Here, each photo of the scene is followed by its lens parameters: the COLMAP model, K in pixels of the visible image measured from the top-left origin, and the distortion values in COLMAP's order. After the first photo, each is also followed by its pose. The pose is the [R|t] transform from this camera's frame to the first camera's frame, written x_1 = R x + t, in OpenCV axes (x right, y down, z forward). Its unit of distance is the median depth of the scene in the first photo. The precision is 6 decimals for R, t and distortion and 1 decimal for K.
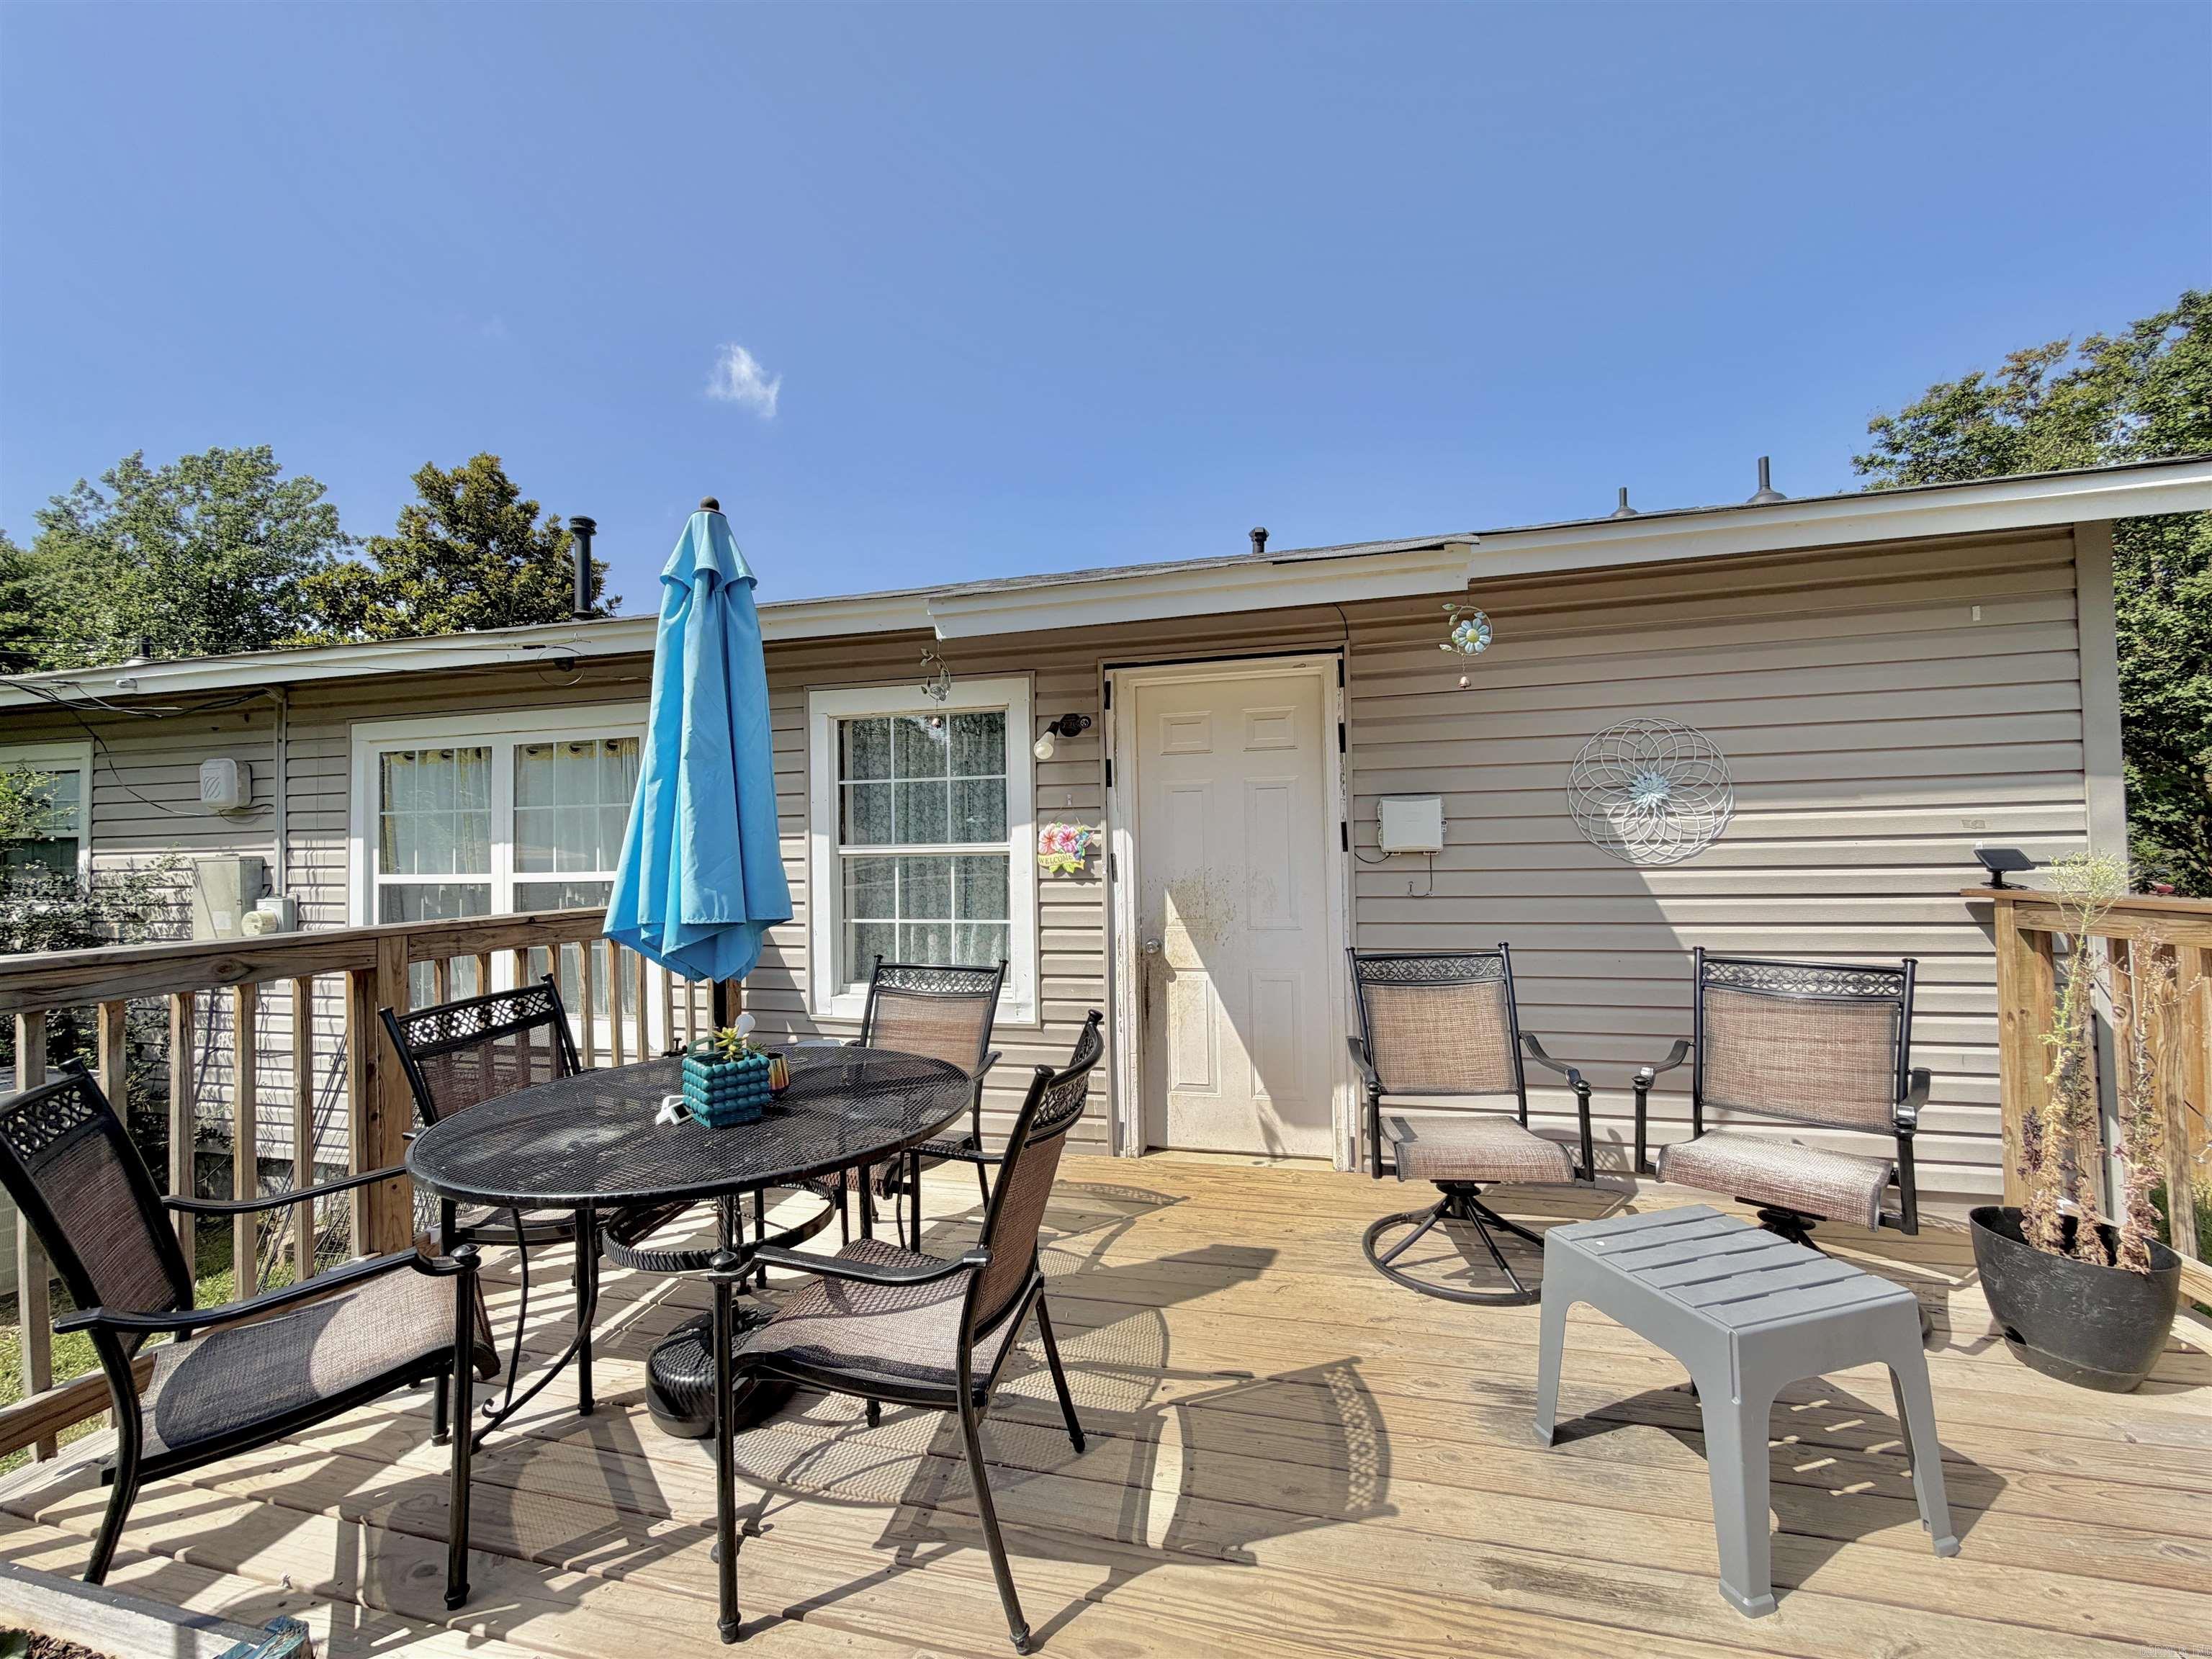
lens RADIAL K [[890.9, 0, 1100.3], [0, 890.9, 828.2], [0, 0, 1]] dist [-0.001216, -0.000304]
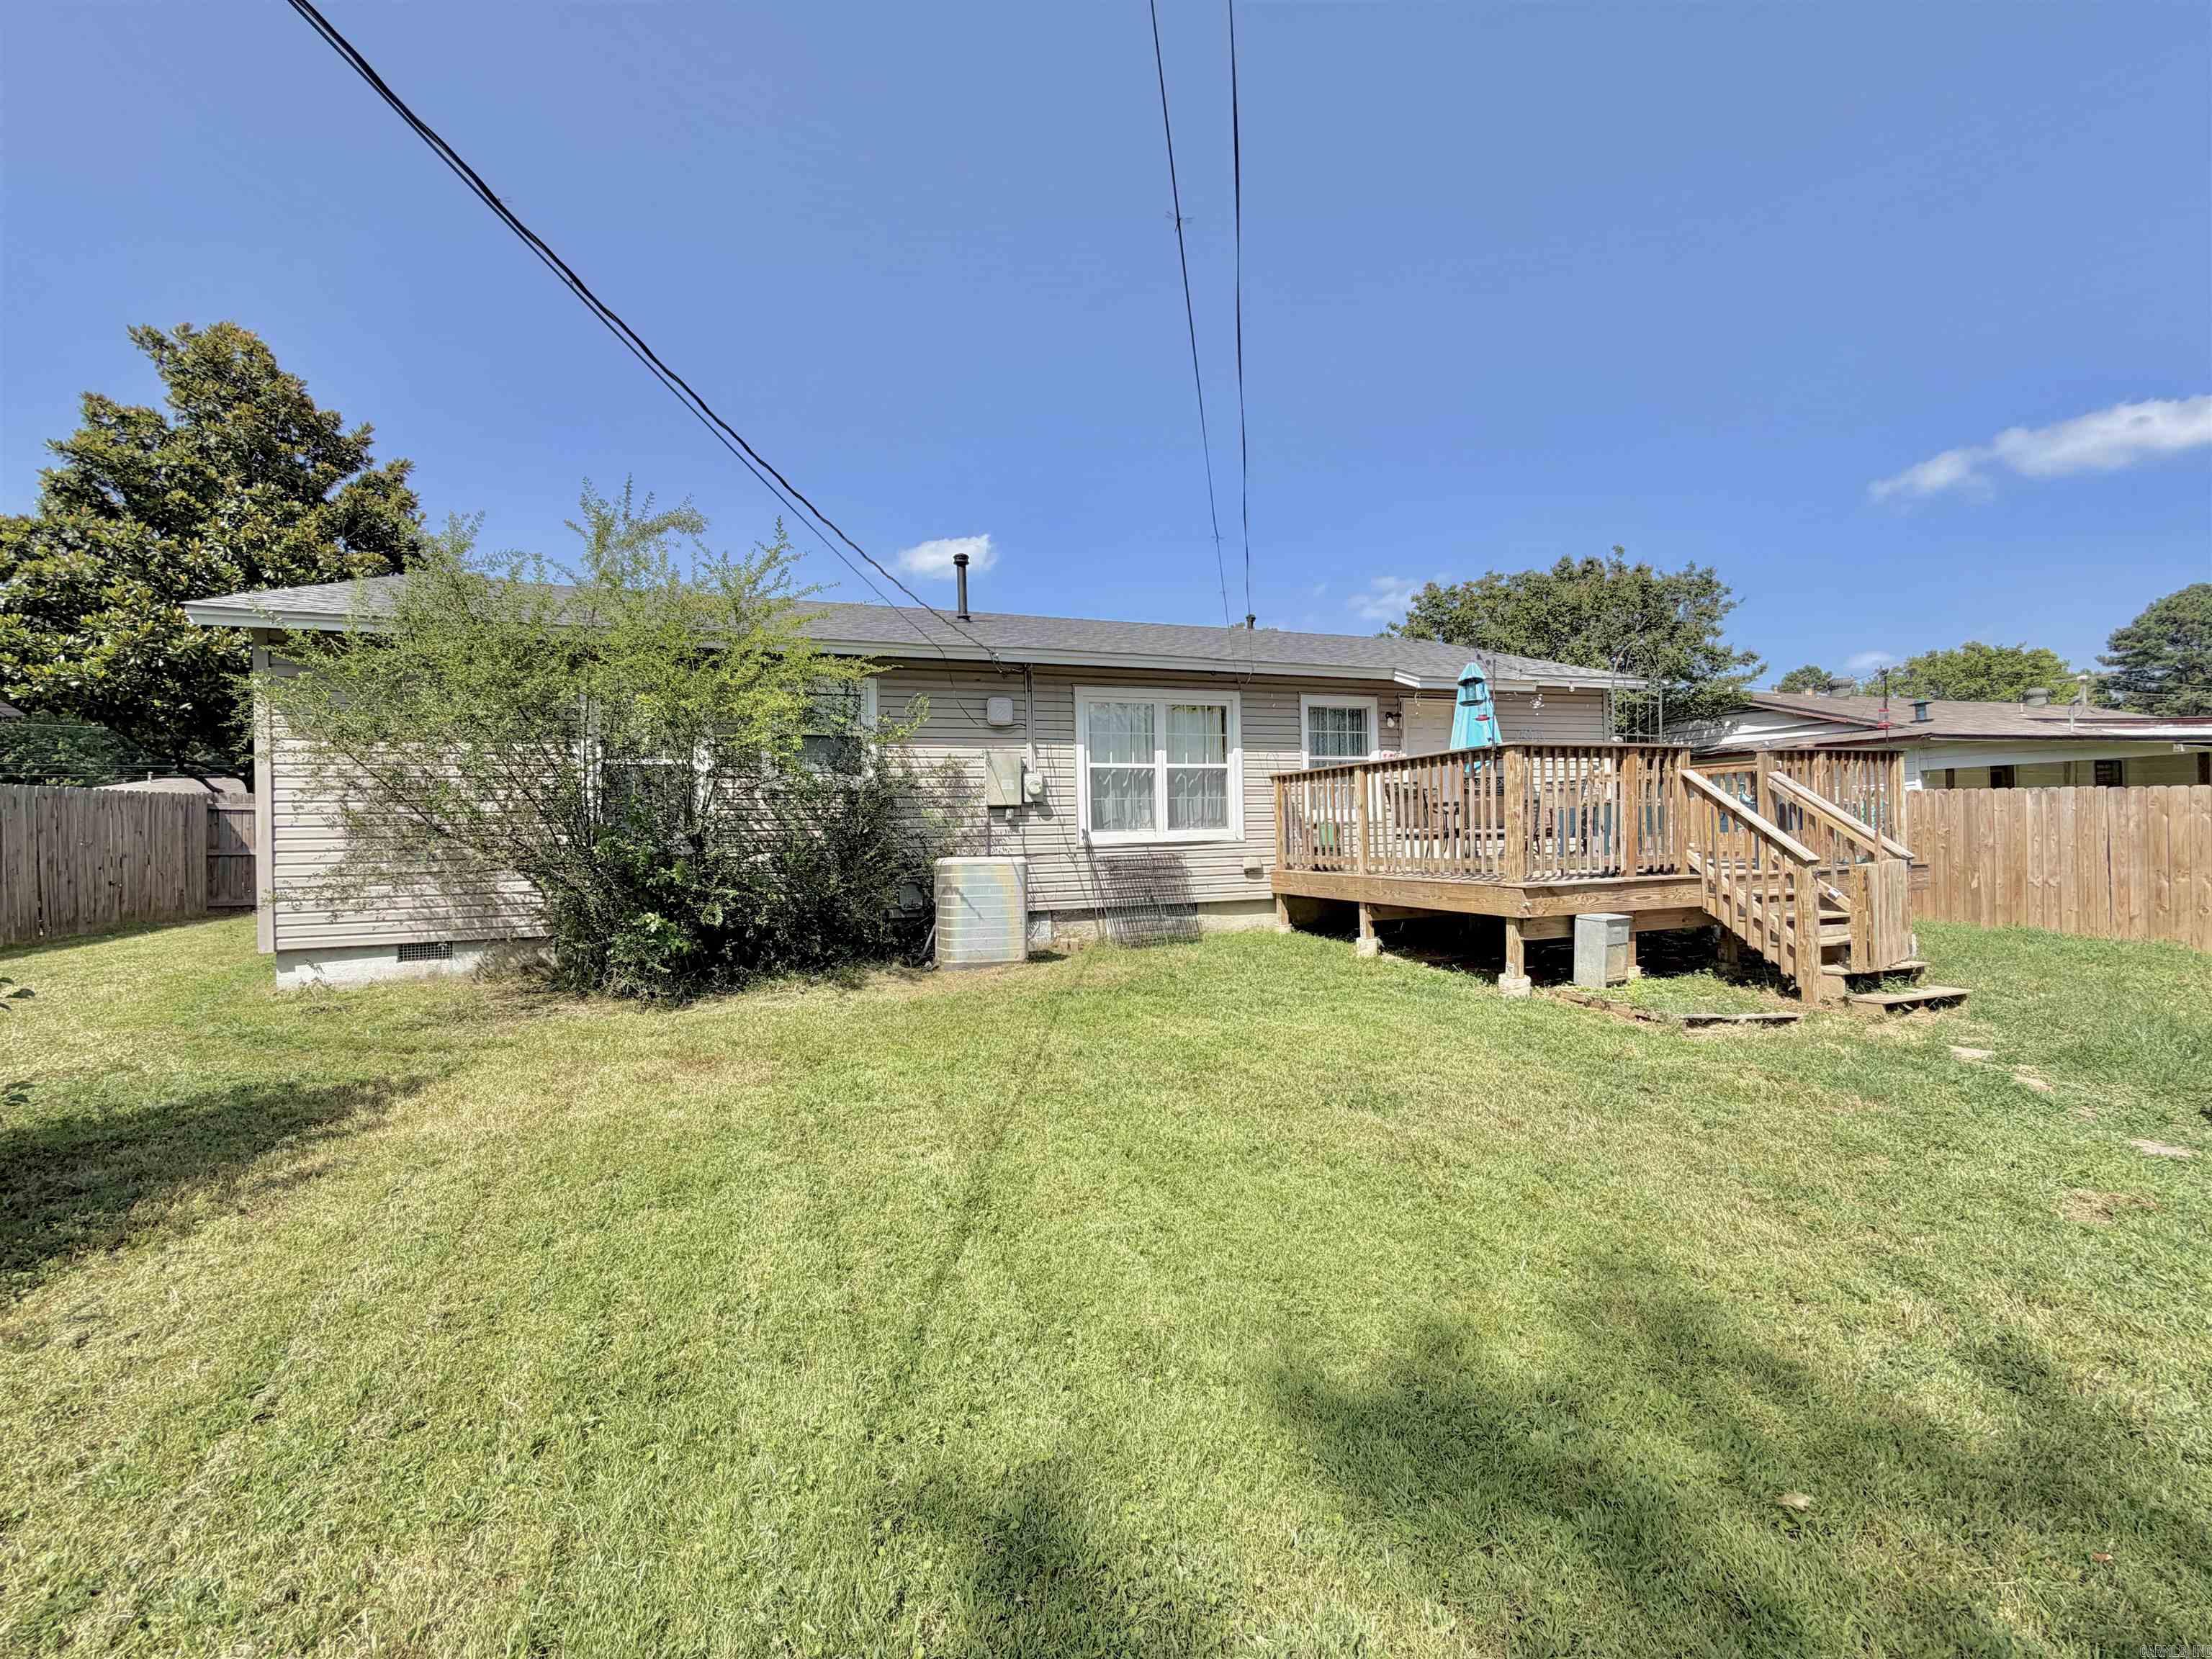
lens RADIAL K [[882.0, 0, 1100.0], [0, 882.0, 829.1], [0, 0, 1]] dist [-0.000797, 0.000231]
pose [[0.828571, 0.002167, 0.559880, -1.852326], [-0.007378, 0.999948, 0.007048, 0.181245], [-0.559835, -0.009970, 0.828544, -0.641818]]
